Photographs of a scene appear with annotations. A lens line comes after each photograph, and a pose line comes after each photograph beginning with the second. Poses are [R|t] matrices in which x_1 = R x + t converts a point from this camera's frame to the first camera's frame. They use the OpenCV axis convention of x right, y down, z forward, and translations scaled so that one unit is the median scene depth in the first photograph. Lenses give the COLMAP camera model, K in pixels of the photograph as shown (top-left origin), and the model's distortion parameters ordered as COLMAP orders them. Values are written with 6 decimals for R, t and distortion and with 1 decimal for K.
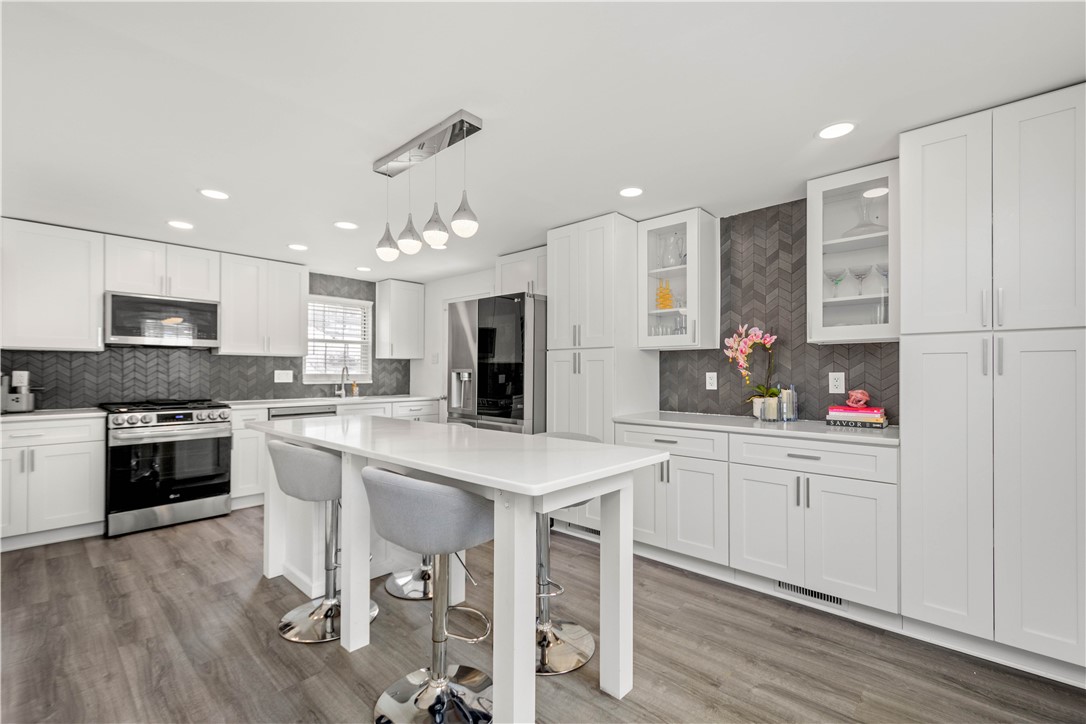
lens RADIAL K [[473.2, 0, 537.2], [0, 473.2, 371.1], [0, 0, 1]] dist [0.001312, 0.000104]
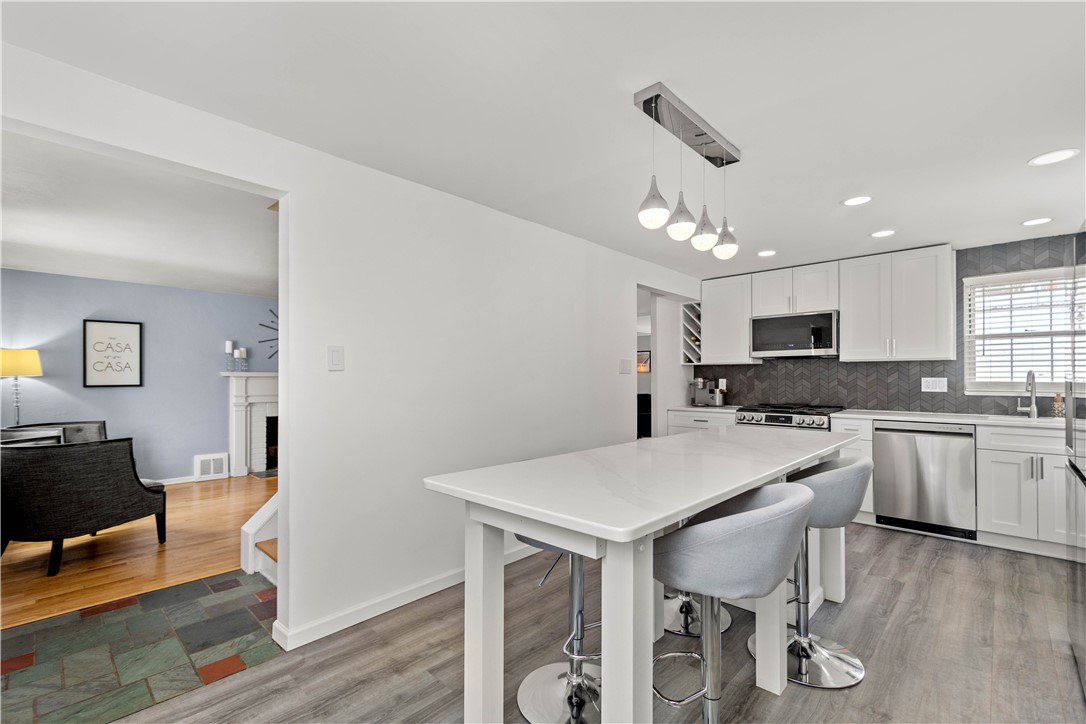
lens RADIAL K [[473.2, 0, 537.2], [0, 473.2, 371.1], [0, 0, 1]] dist [0.001312, 0.000104]
pose [[-0.016278, -0.015873, -0.999742, 0.314132], [0.003930, 0.999865, -0.015939, -0.002403], [0.999860, -0.004189, -0.016214, 0.339484]]
